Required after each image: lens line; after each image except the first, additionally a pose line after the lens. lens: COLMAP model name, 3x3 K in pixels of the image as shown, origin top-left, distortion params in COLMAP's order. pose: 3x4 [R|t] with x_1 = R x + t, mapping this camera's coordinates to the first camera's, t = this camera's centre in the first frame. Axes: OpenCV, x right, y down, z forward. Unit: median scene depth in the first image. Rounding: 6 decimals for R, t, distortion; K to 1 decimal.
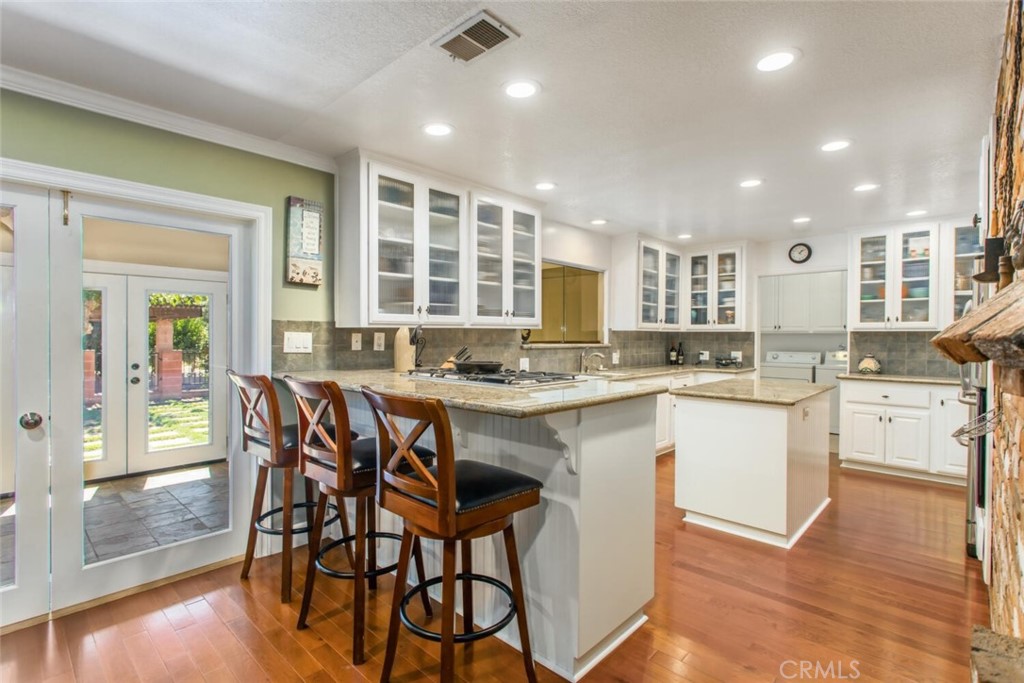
lens RADIAL K [[489.6, 0, 516.1], [0, 489.6, 339.2], [0, 0, 1]] dist [-0.005934, 0.001525]
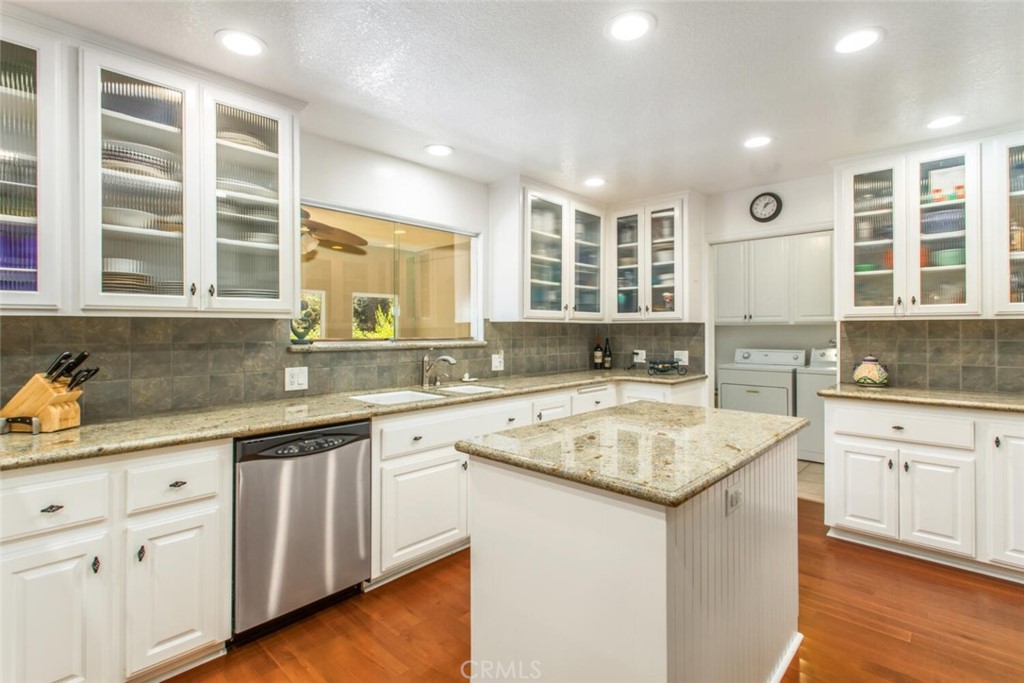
lens RADIAL K [[489.6, 0, 513.5], [0, 489.6, 323.8], [0, 0, 1]] dist [-0.005934, 0.001525]
pose [[0.999979, -0.005447, -0.003604, 0.253302], [0.005380, 0.999813, -0.018554, -0.002302], [0.003705, 0.018535, 0.999821, 0.350146]]
